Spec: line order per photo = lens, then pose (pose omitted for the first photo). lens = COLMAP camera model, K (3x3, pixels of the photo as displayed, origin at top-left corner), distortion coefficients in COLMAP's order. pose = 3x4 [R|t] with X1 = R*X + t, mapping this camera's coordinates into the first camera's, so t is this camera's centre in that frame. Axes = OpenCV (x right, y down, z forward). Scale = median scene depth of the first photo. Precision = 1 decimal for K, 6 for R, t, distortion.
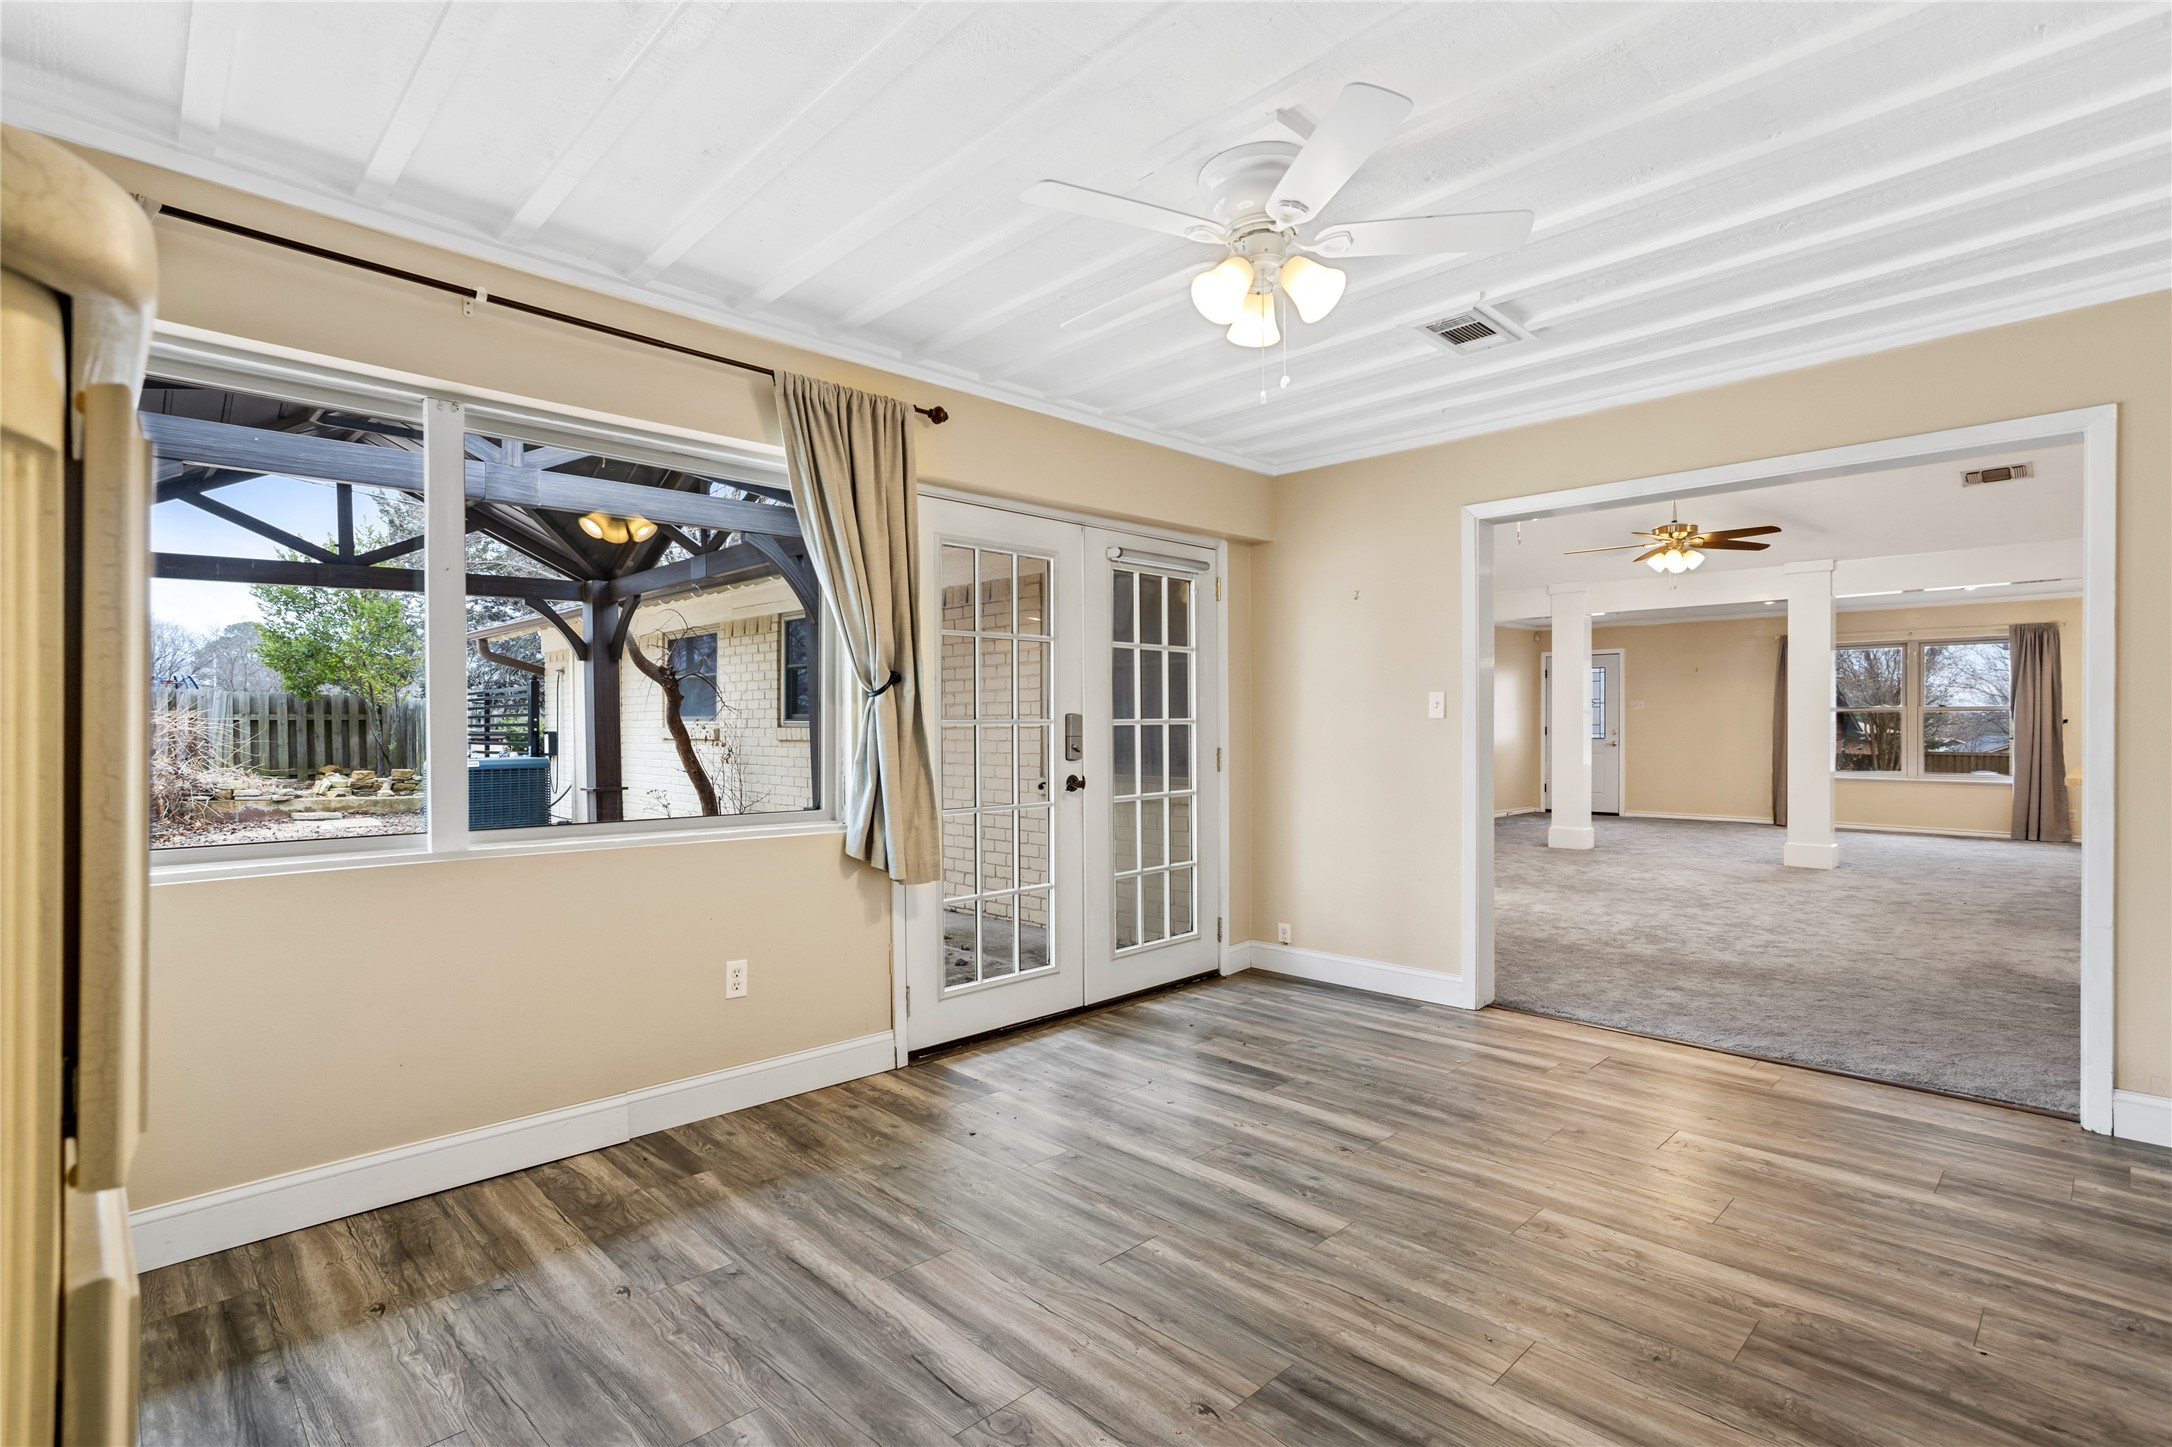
lens RADIAL K [[1053.4, 0, 1083.1], [0, 1053.4, 731.4], [0, 0, 1]] dist [-0.036310, 0.014515]
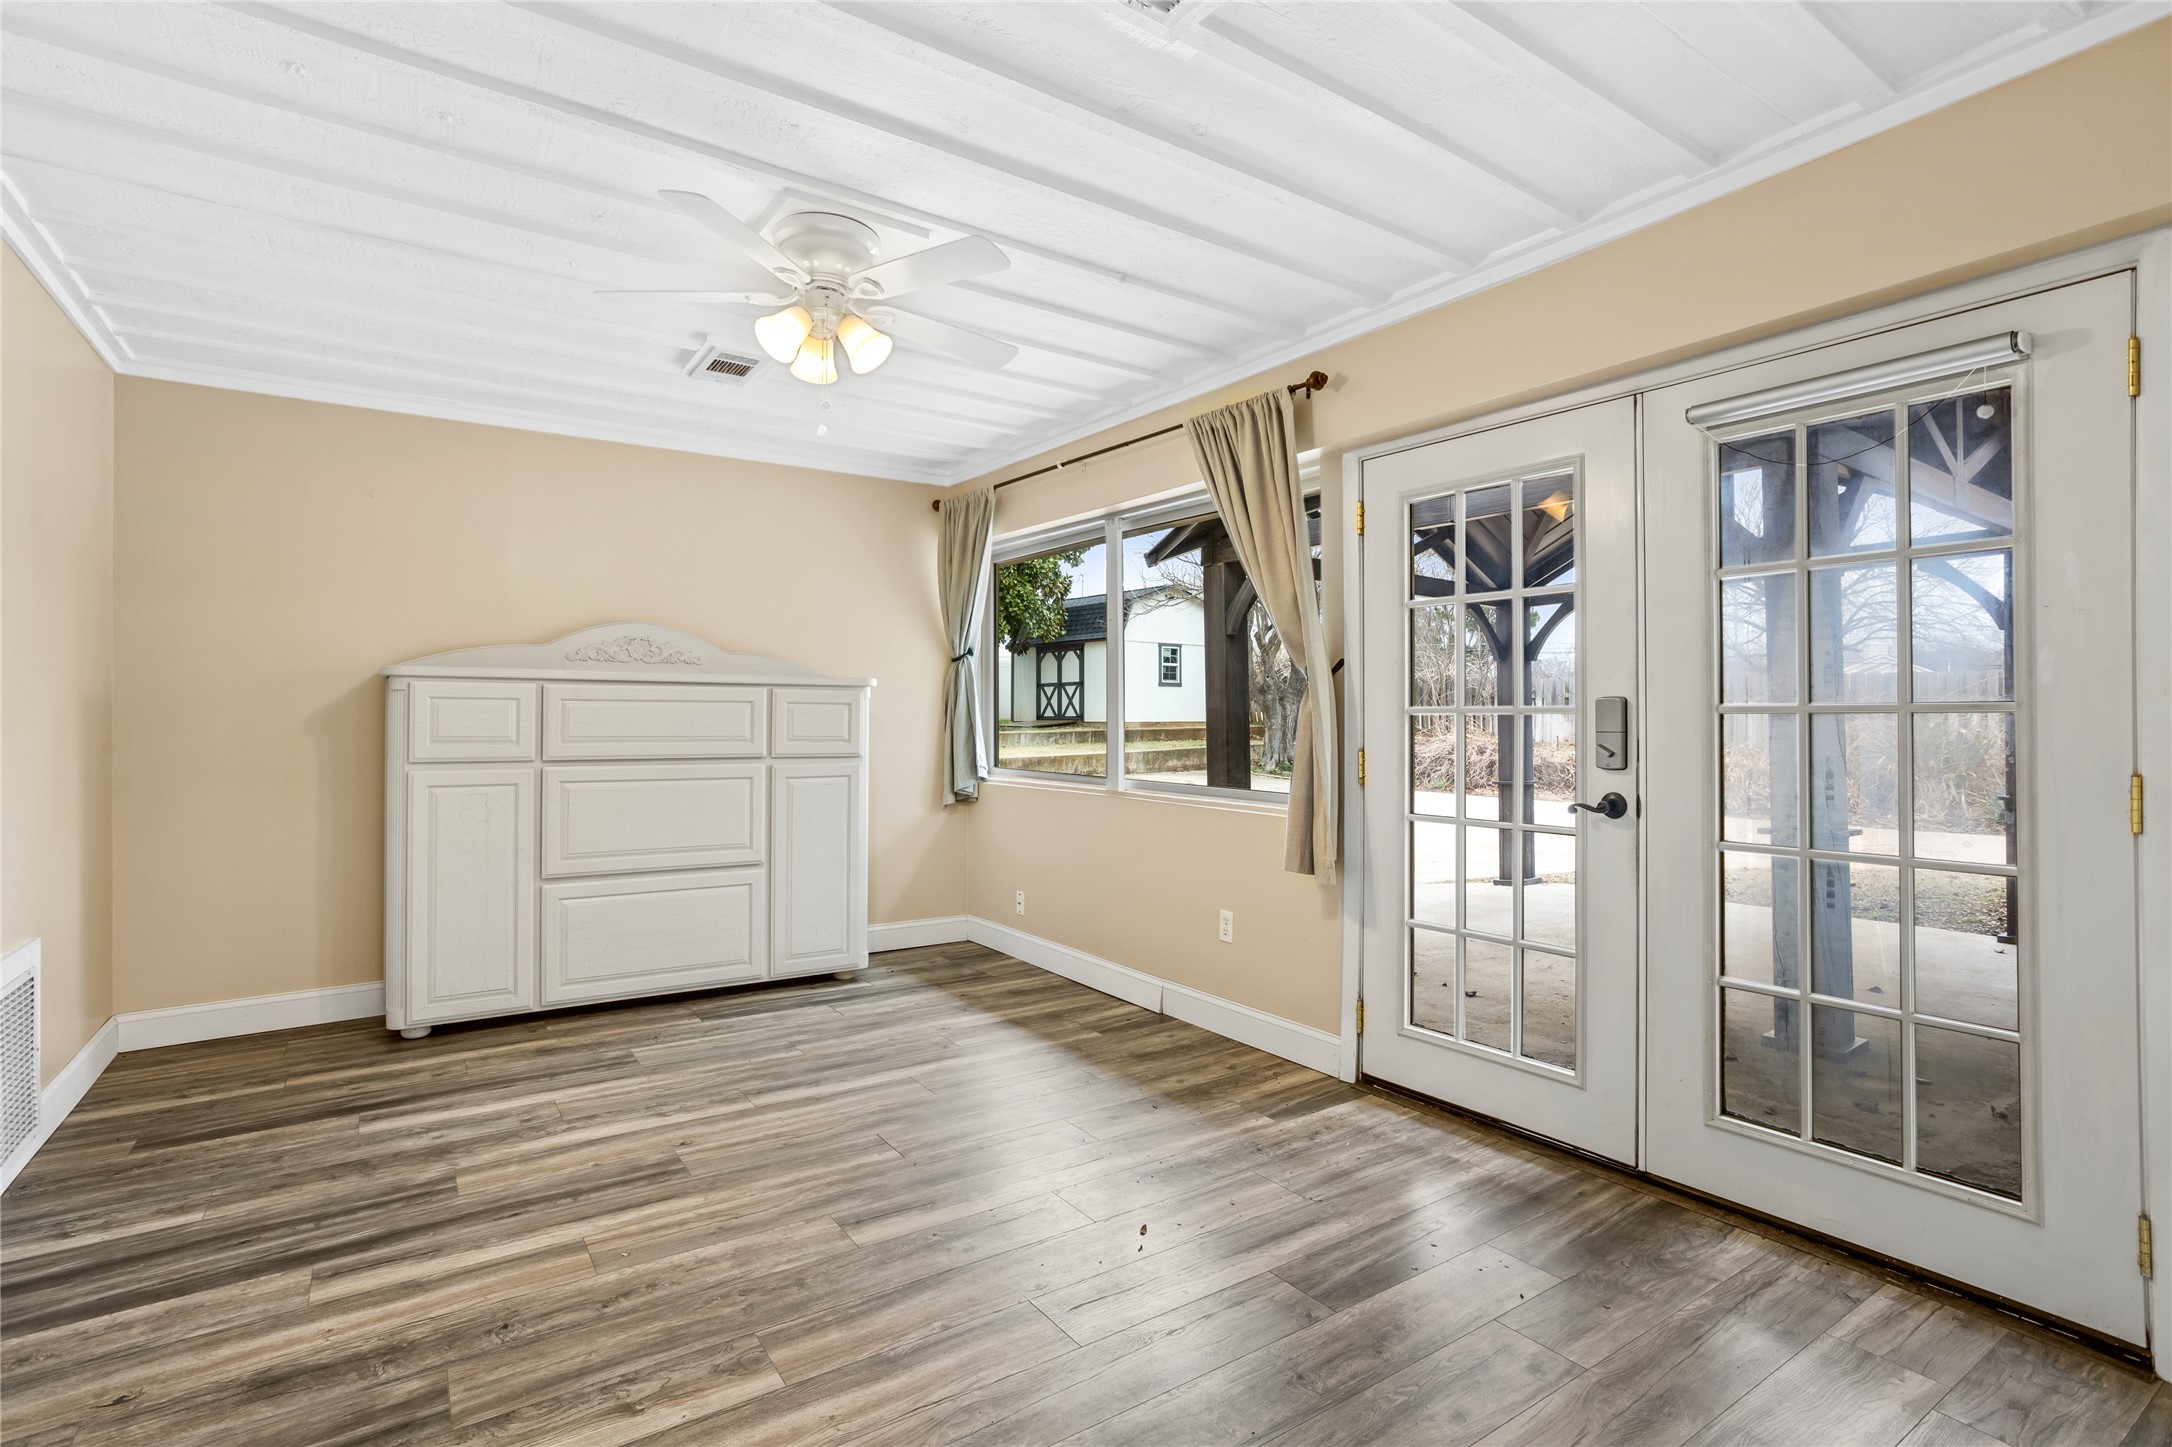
lens RADIAL K [[1053.4, 0, 1080.1], [0, 1053.4, 706.3], [0, 0, 1]] dist [-0.036310, 0.014515]
pose [[-0.183686, -0.004716, -0.982974, 0.899845], [-0.002872, 0.999987, -0.004261, -0.010270], [0.982981, 0.002041, -0.183697, 1.072462]]
